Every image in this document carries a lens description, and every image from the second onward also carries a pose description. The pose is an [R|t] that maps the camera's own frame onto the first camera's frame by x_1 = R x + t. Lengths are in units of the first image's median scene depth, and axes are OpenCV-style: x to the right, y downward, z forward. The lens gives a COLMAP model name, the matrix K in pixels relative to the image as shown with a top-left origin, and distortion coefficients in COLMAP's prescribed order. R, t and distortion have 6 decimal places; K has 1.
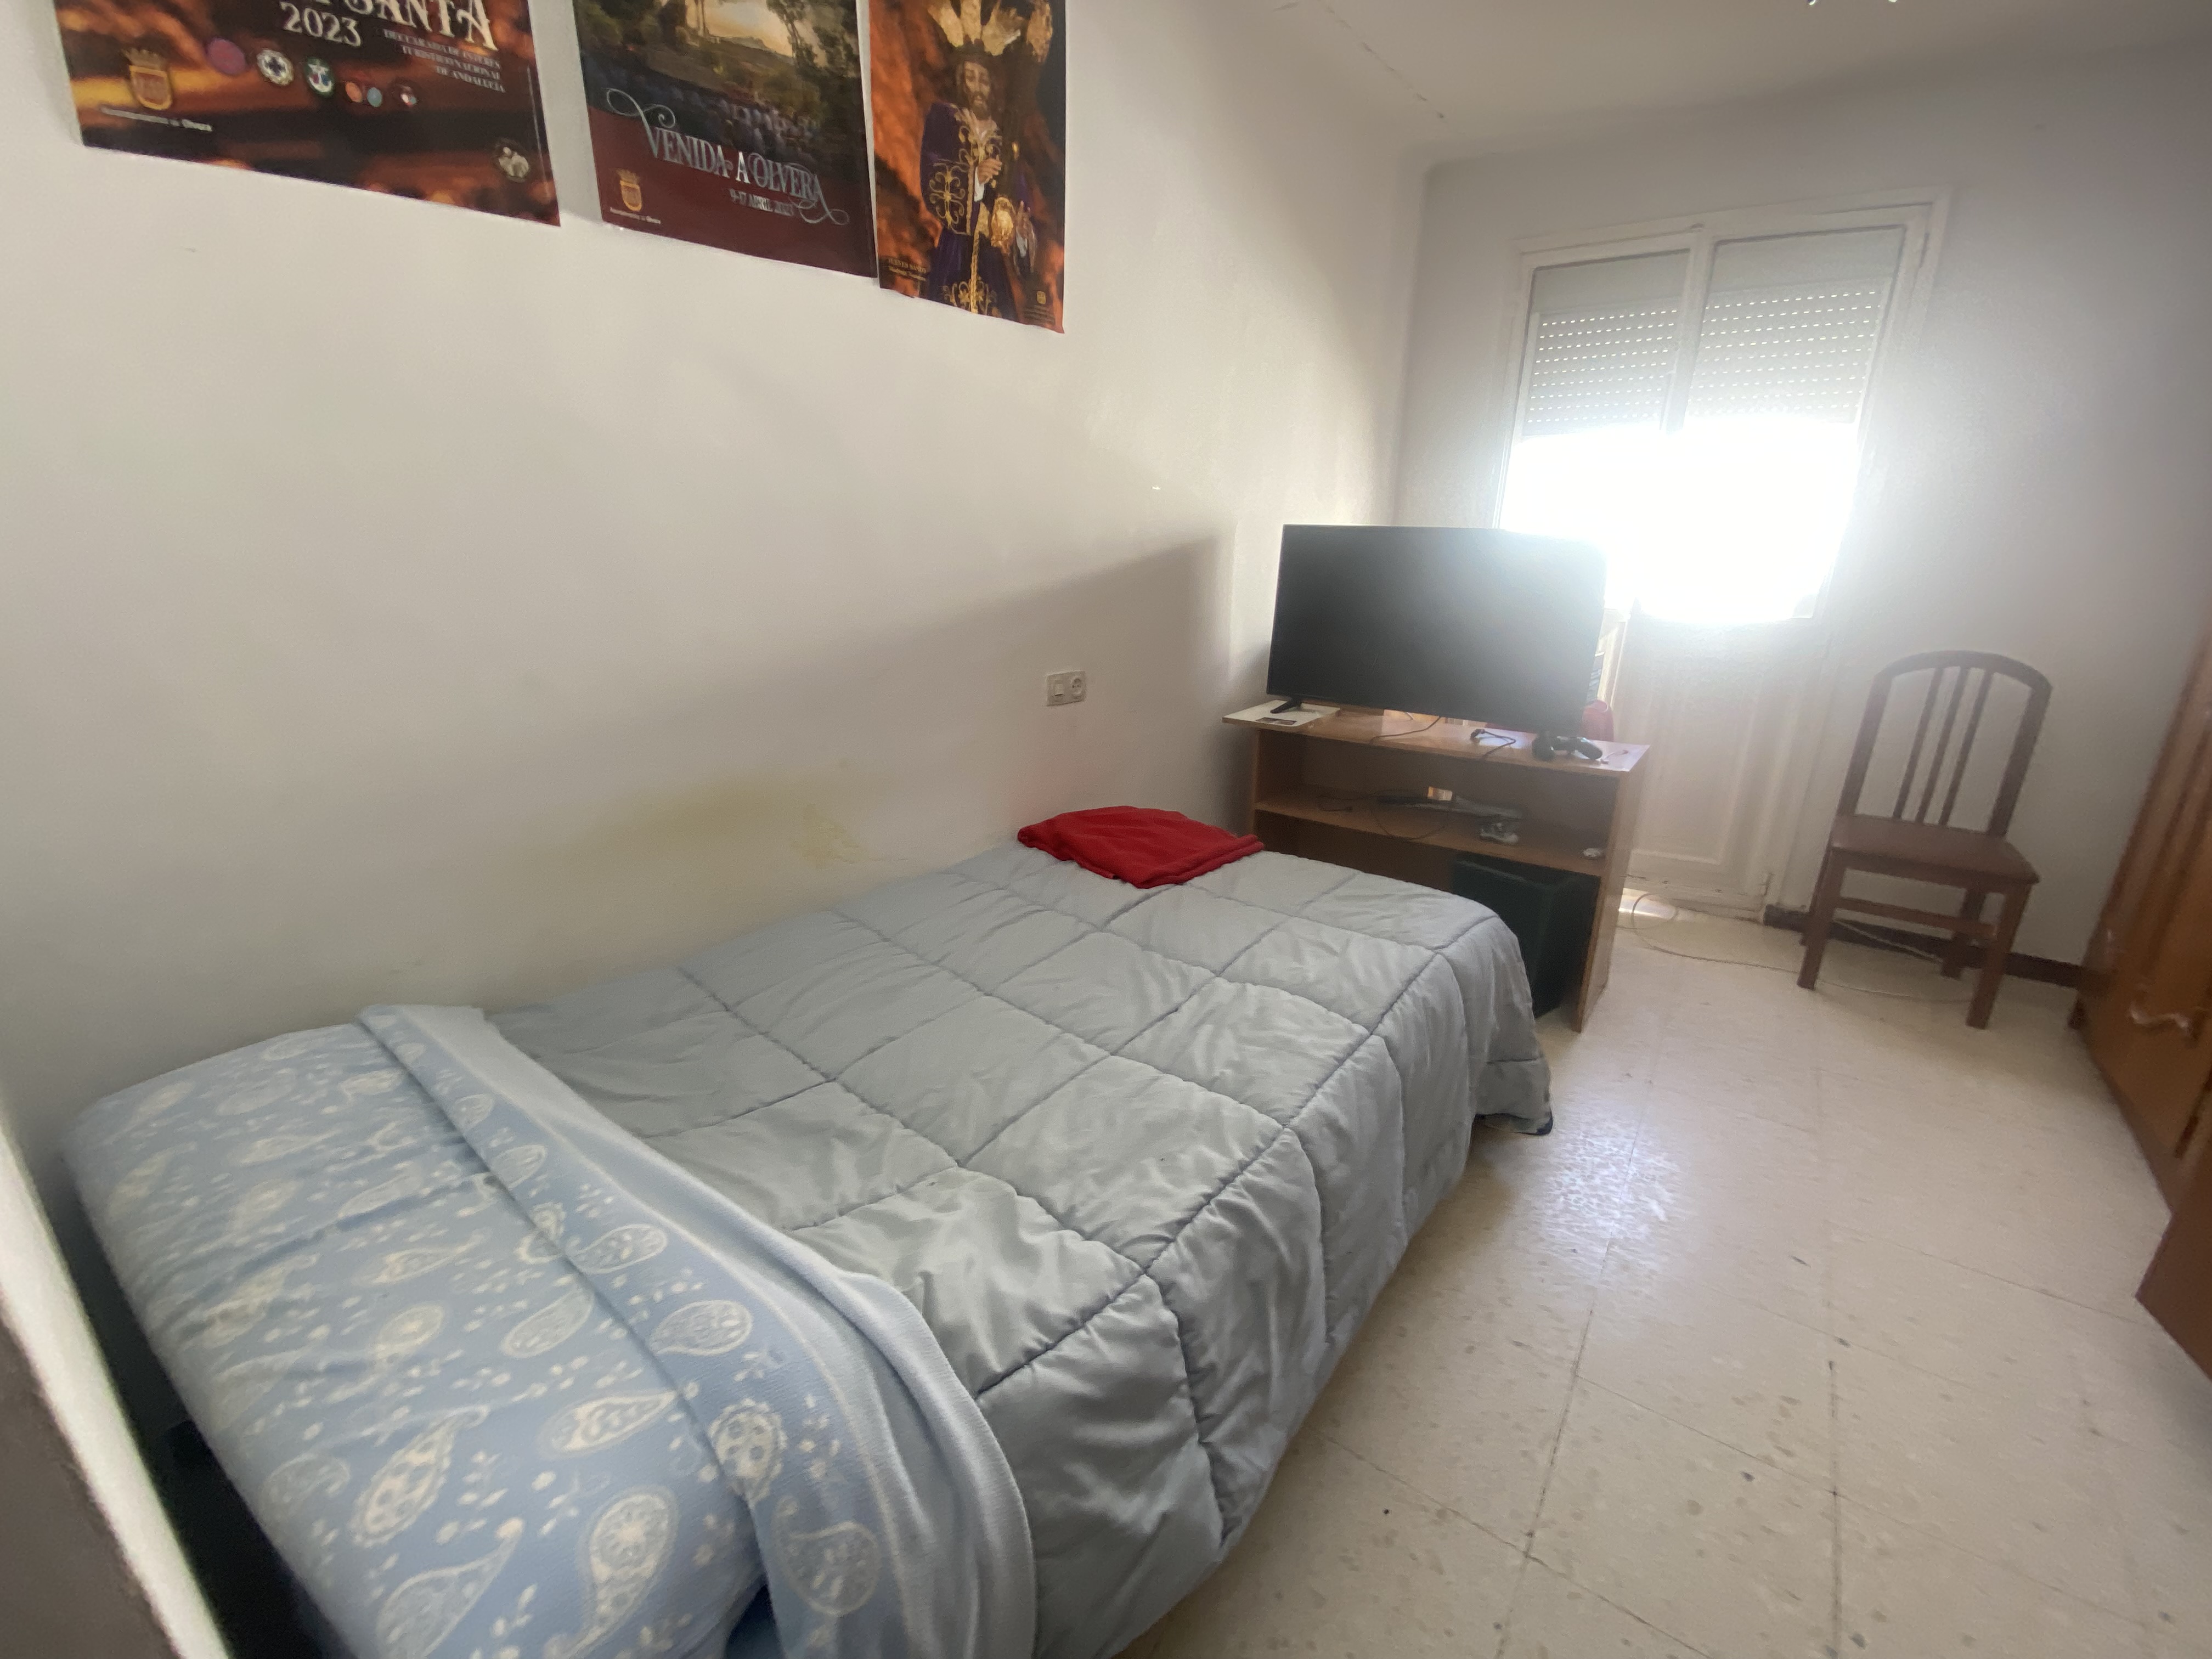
lens RADIAL K [[899.6, 0, 1106.0], [0, 899.6, 836.5], [0, 0, 1]] dist [0.020556, -0.018239]
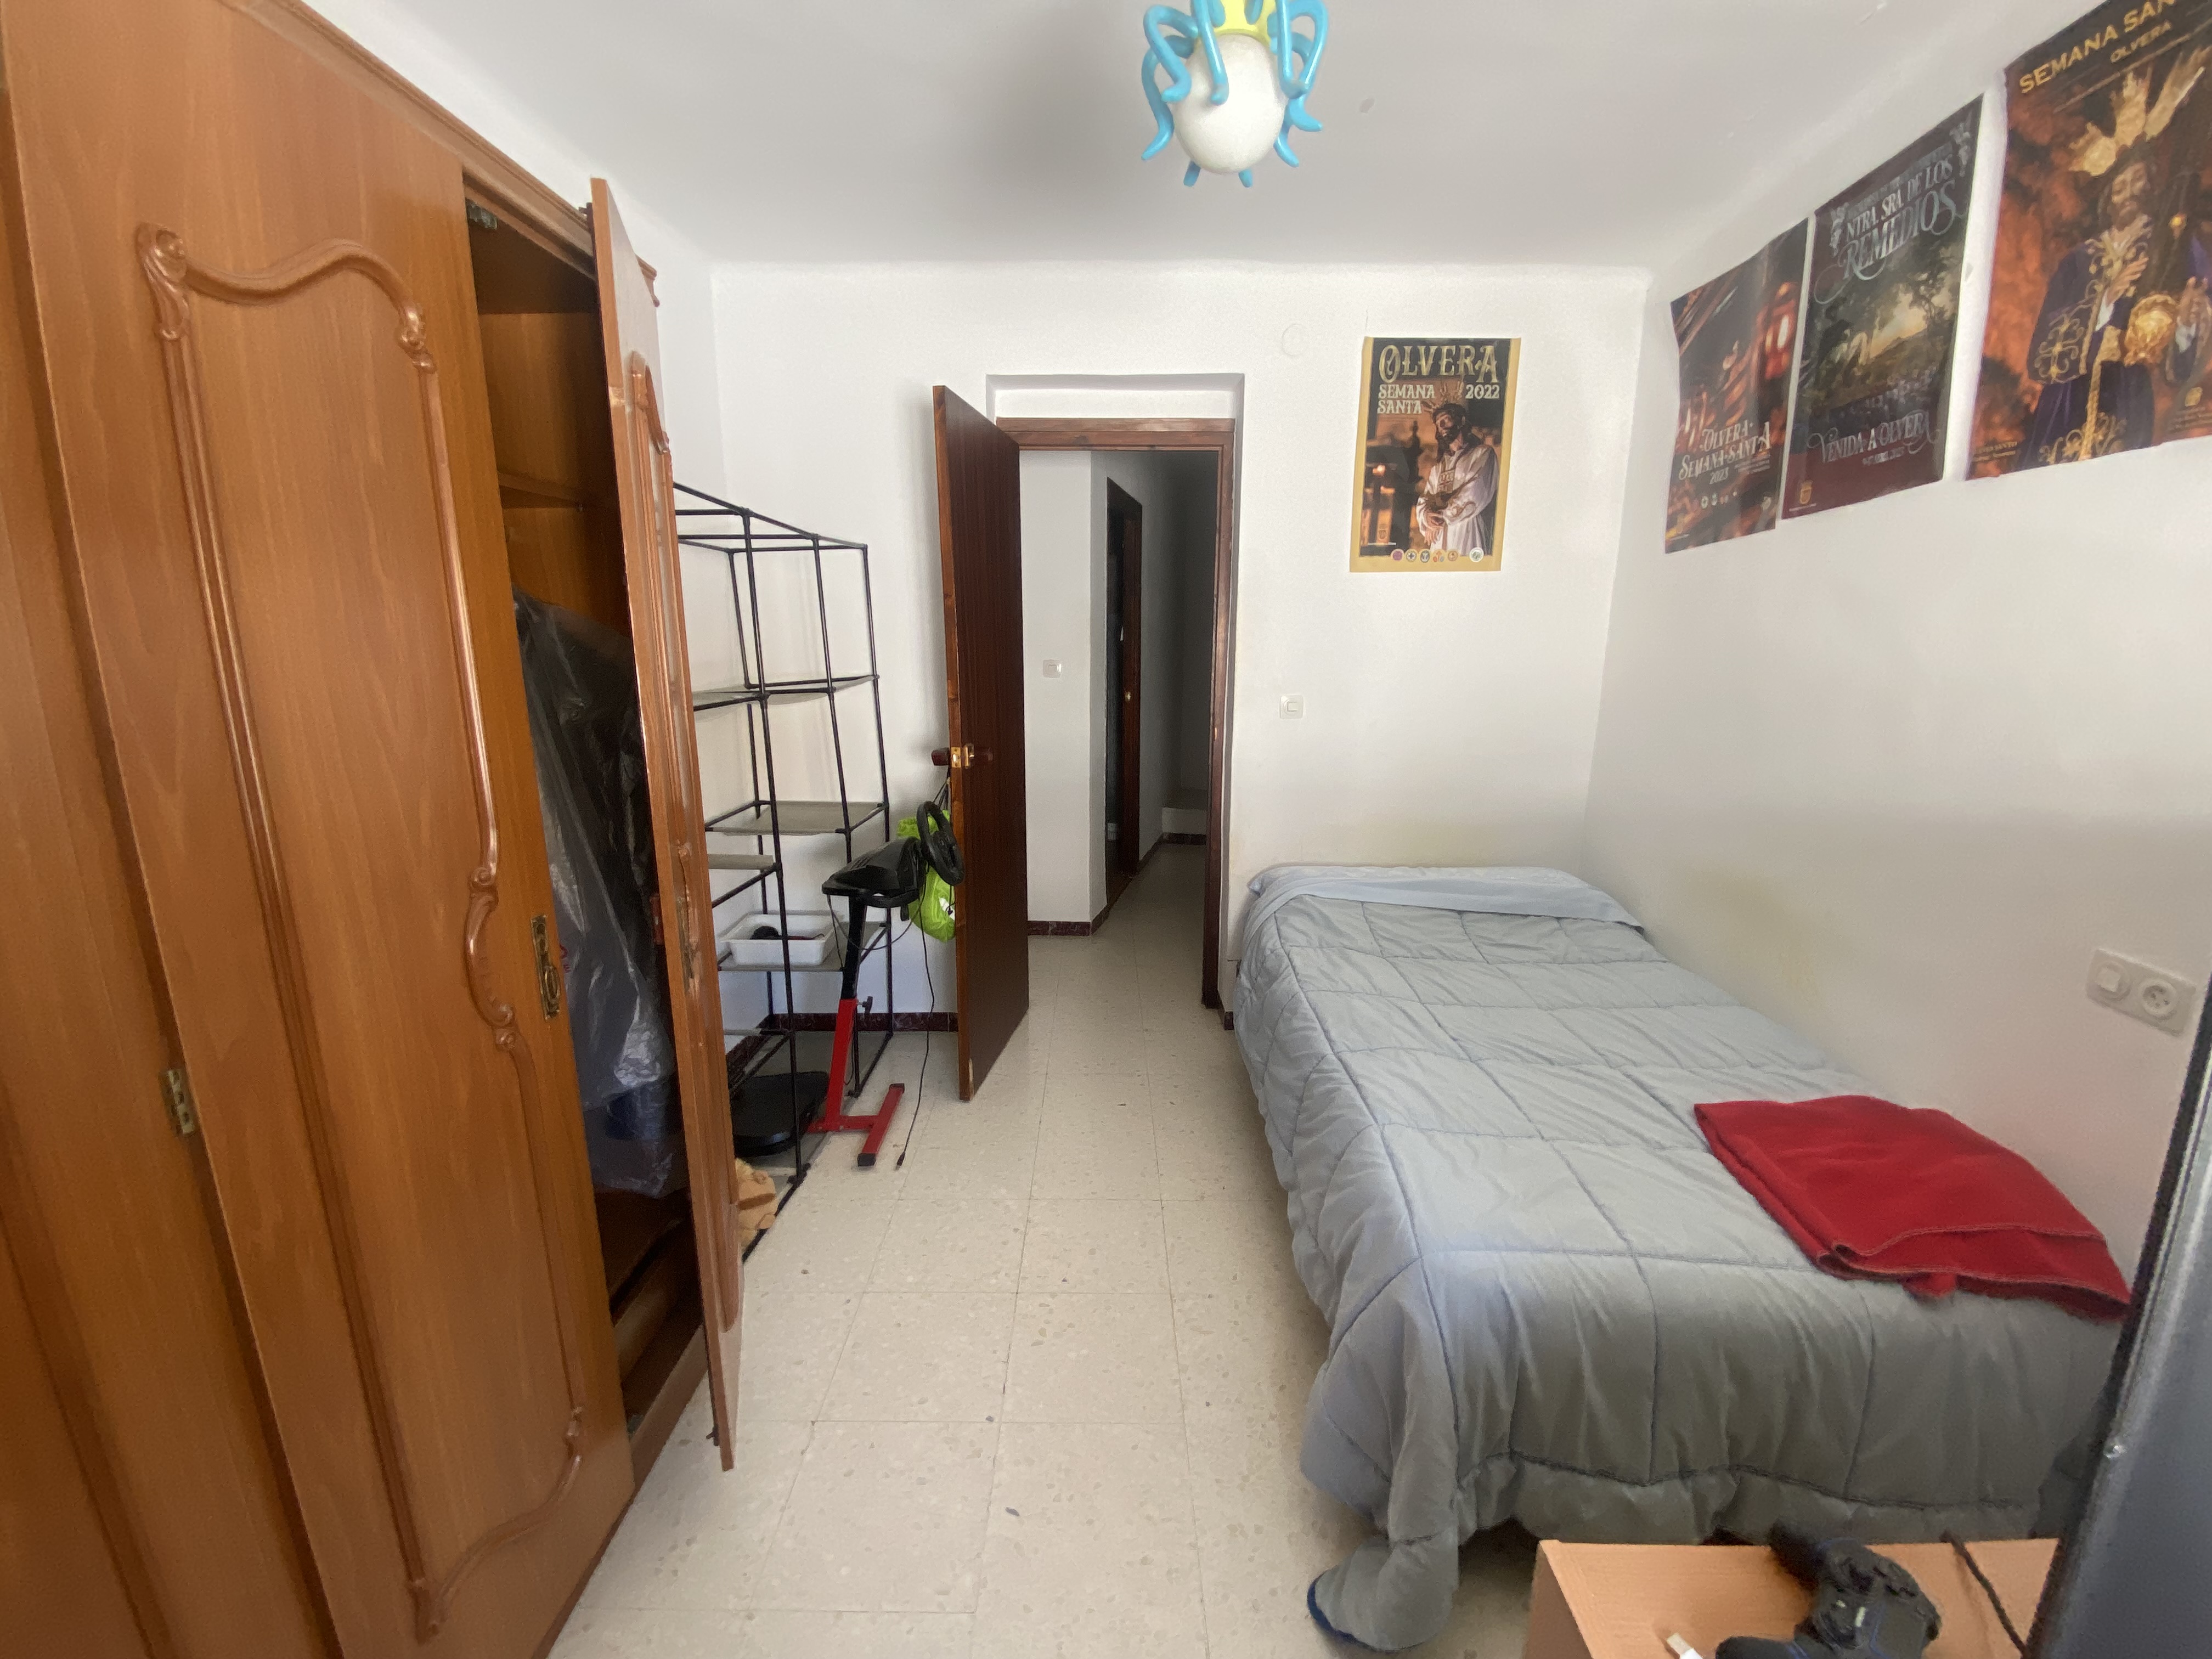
lens RADIAL K [[899.6, 0, 1106.0], [0, 899.6, 836.5], [0, 0, 1]] dist [0.020556, -0.018239]
pose [[-0.817128, 0.123500, -0.563072, 1.075379], [-0.177926, 0.875055, 0.450134, -0.522504], [0.548310, 0.468002, -0.693058, 1.297916]]
